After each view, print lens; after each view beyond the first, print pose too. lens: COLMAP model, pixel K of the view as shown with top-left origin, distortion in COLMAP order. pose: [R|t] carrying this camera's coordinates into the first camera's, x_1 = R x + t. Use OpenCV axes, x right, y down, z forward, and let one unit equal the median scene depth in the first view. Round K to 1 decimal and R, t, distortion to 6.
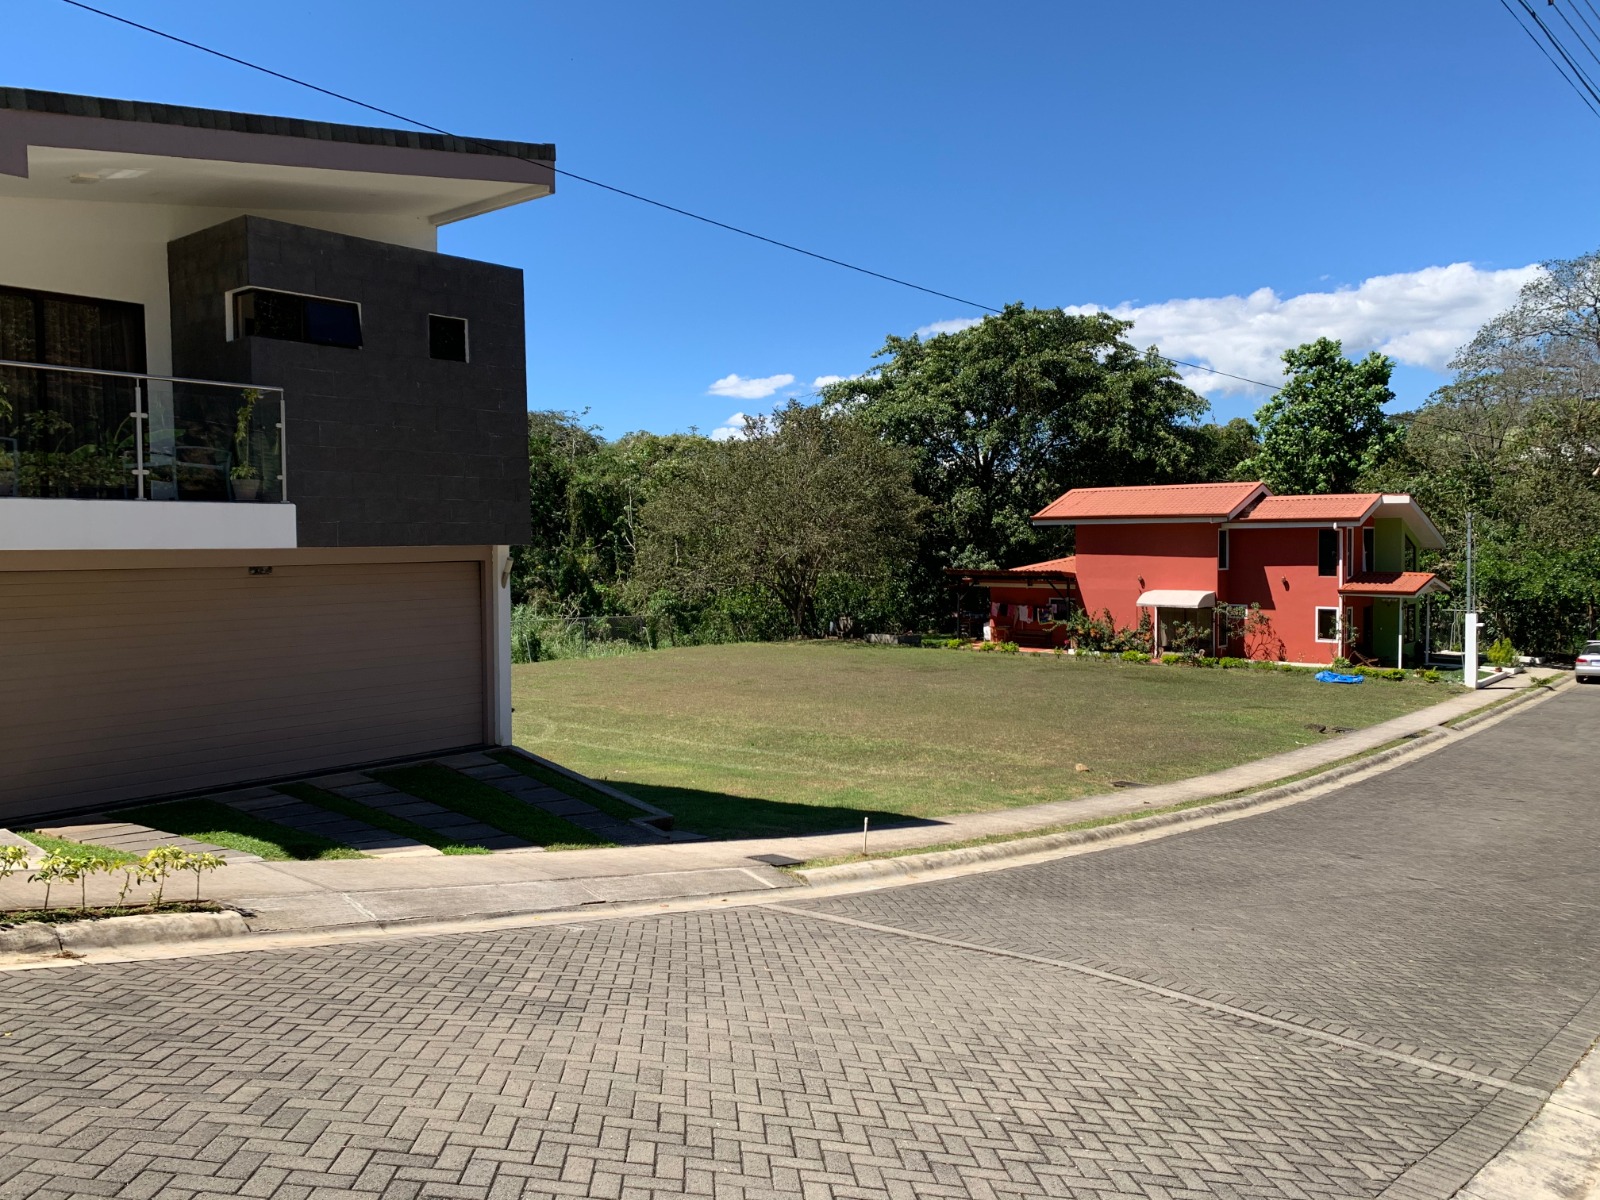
lens RADIAL K [[1221.8, 0, 800.0], [0, 1221.8, 600.0], [0, 0, 1]] dist [0.099840, -0.002373]
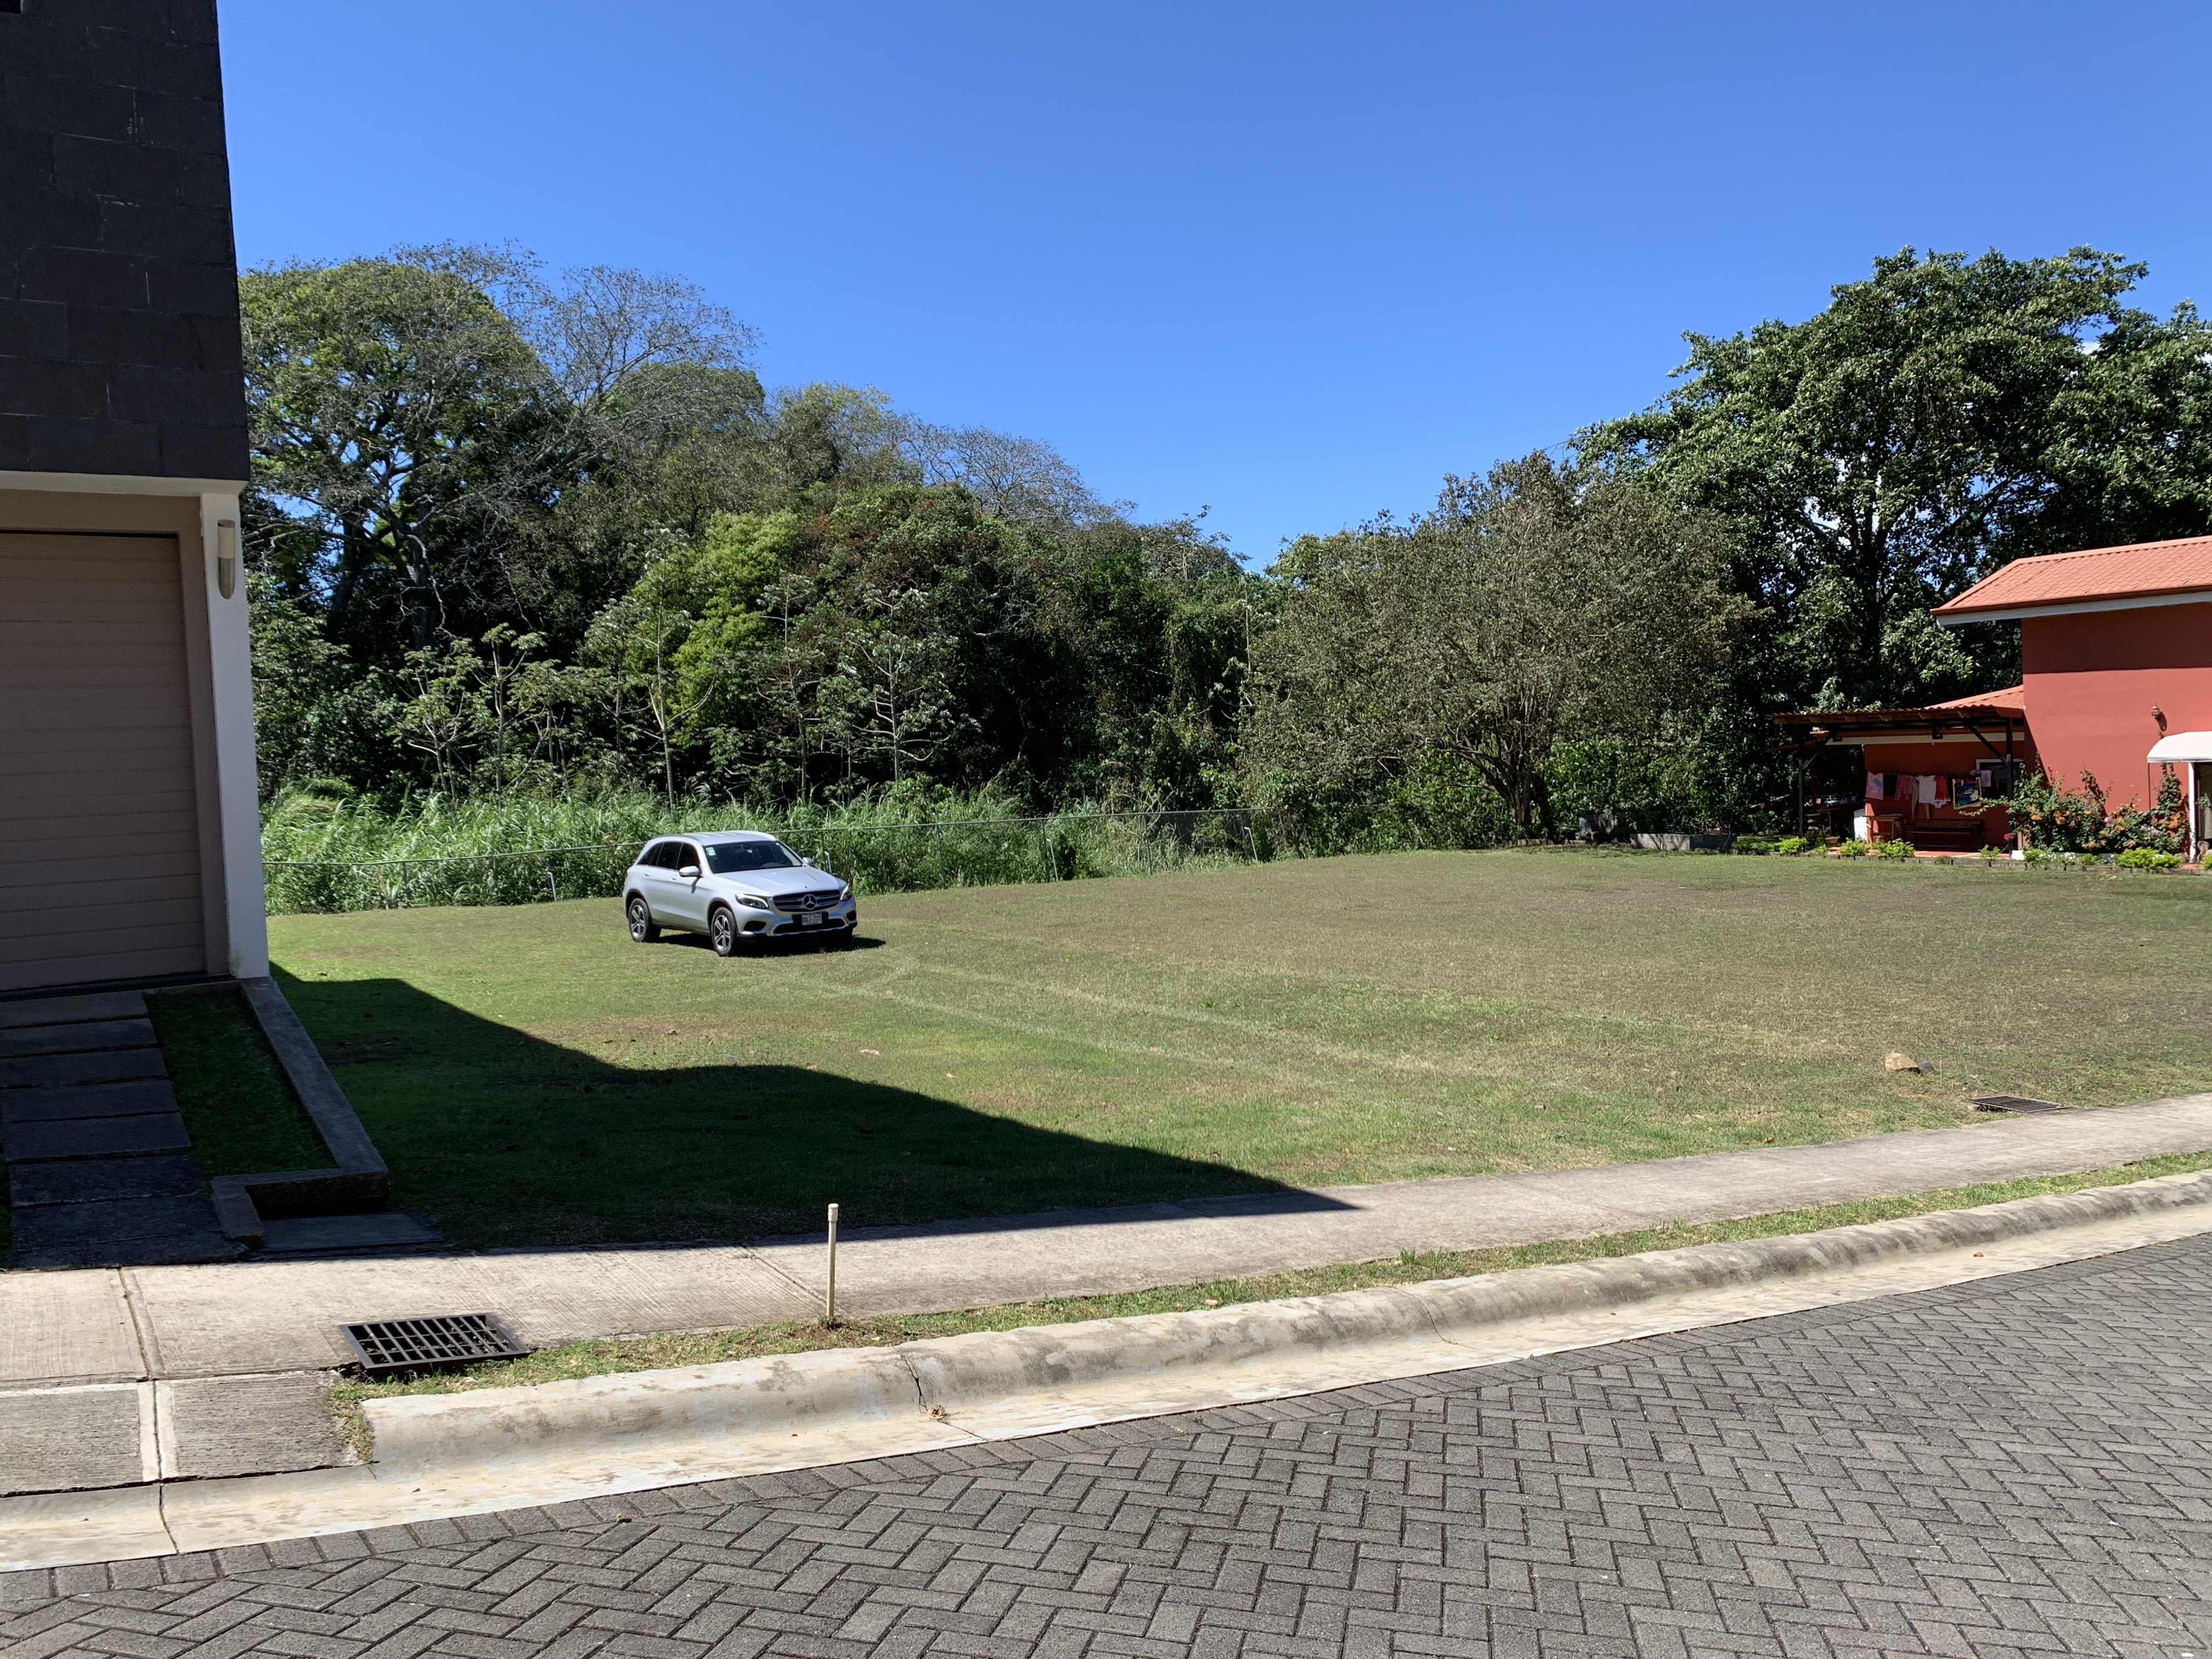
lens RADIAL K [[1679.4, 0, 1102.8], [0, 1679.4, 857.7], [0, 0, 1]] dist [0.043438, -0.042293]
pose [[0.952054, -0.016140, -0.305504, 0.062132], [0.022194, 0.999620, 0.016352, 0.021451], [0.305124, -0.022348, 0.952051, 0.155567]]
